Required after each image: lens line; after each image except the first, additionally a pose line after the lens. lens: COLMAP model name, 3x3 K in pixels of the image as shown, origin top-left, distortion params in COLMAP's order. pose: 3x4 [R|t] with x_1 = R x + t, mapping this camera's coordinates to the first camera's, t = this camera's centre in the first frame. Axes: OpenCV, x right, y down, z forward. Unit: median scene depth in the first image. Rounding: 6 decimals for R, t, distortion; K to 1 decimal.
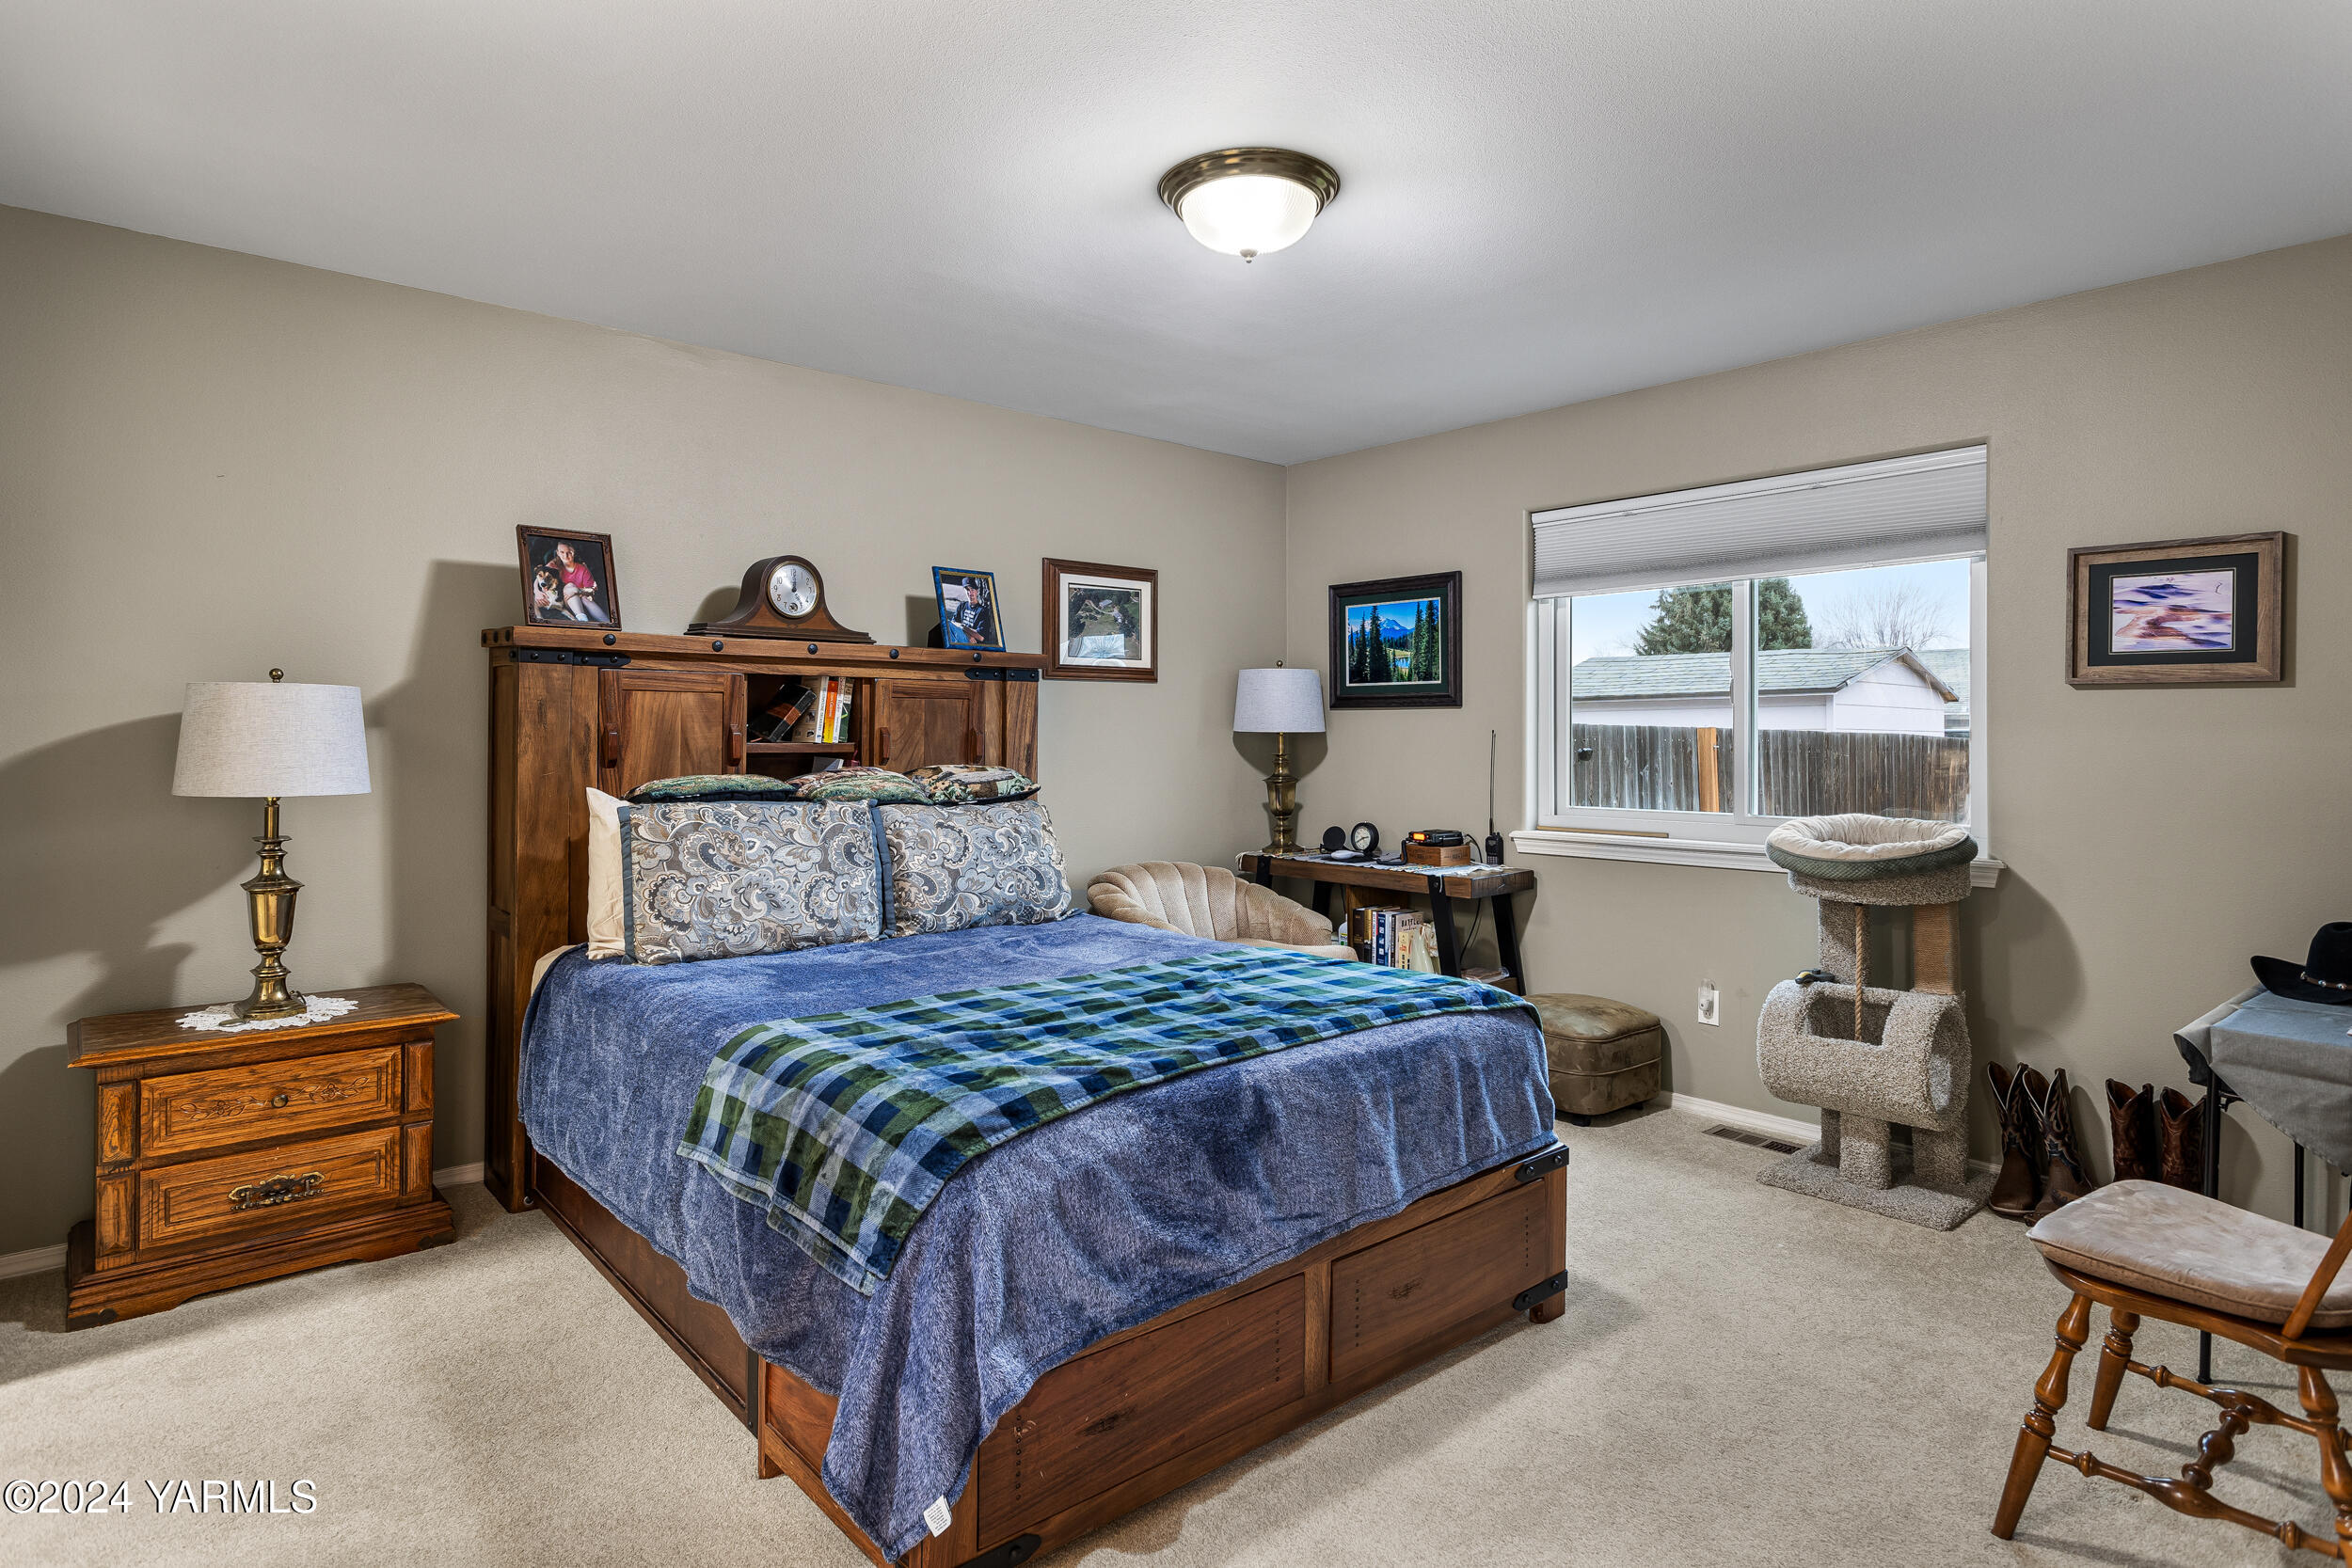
lens RADIAL K [[1303.2, 0, 1178.2], [0, 1303.2, 772.6], [0, 0, 1]] dist [0.003782, -0.000192]
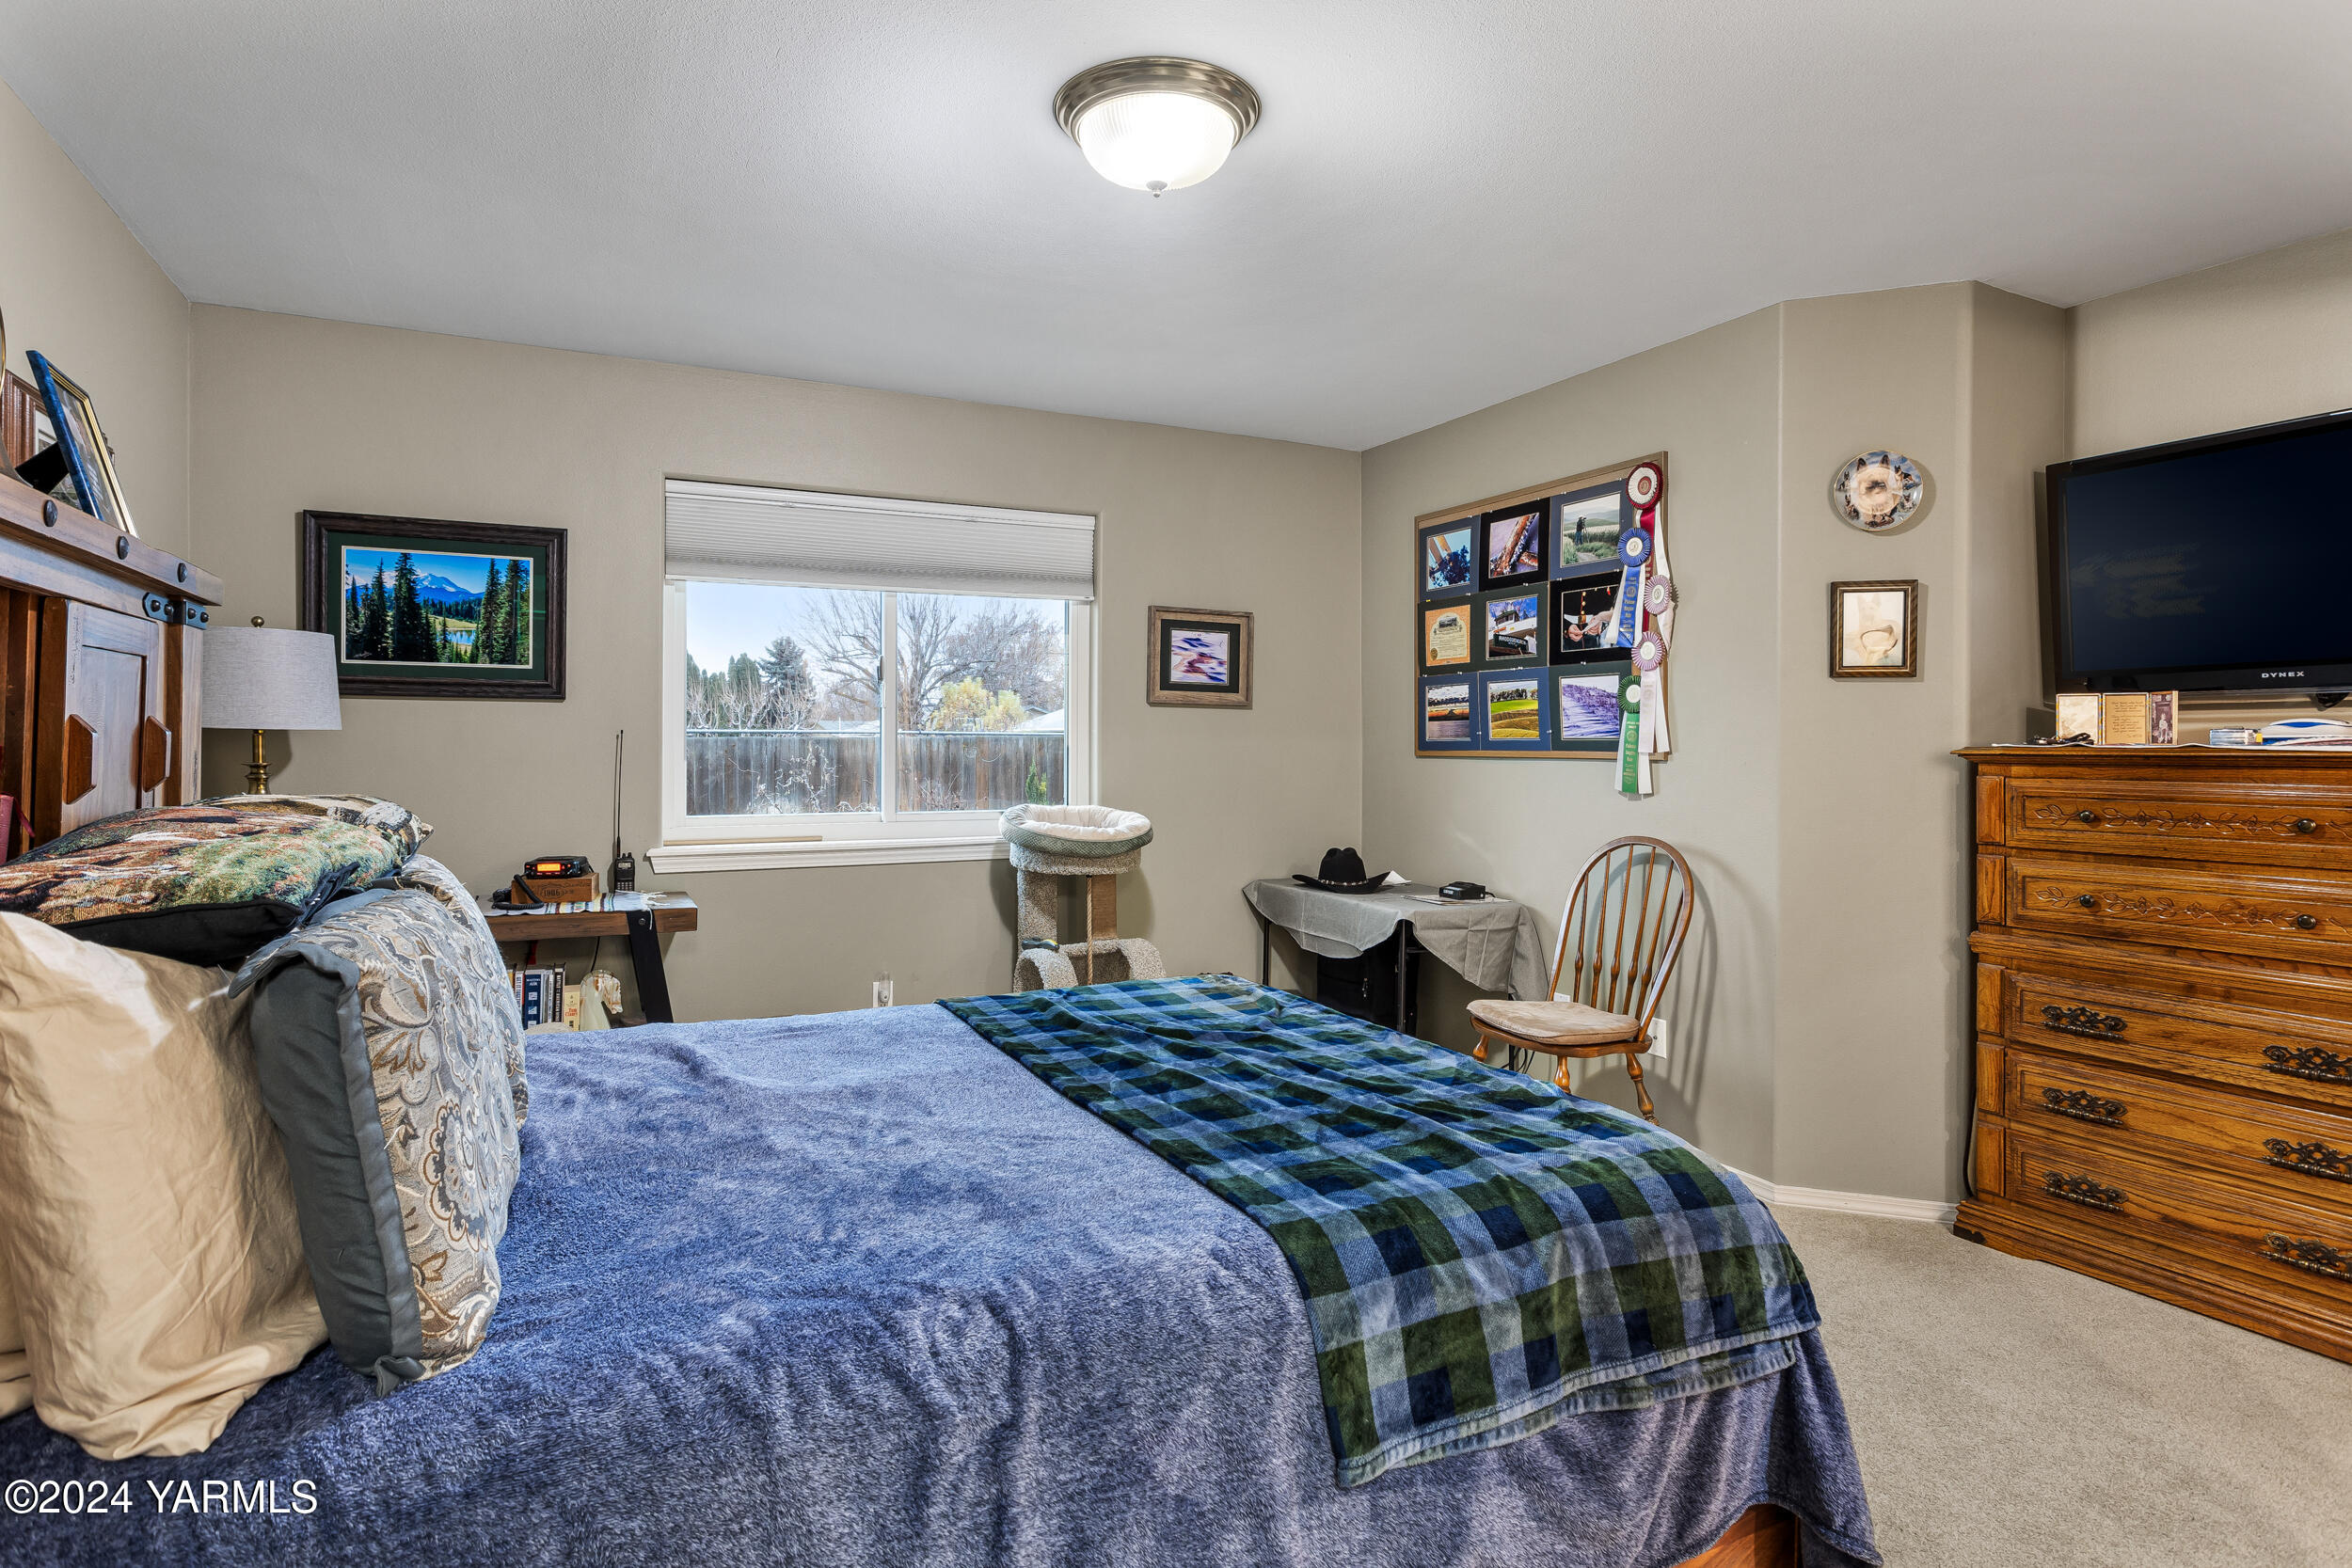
lens RADIAL K [[1273.5, 0, 1176.4], [0, 1273.5, 762.2], [0, 0, 1]] dist [-0.000267, -0.000176]
pose [[0.257888, -0.014627, 0.966064, -0.612171], [0.022638, 0.999702, 0.009093, -0.015910], [-0.965909, 0.019525, 0.258143, 0.616708]]
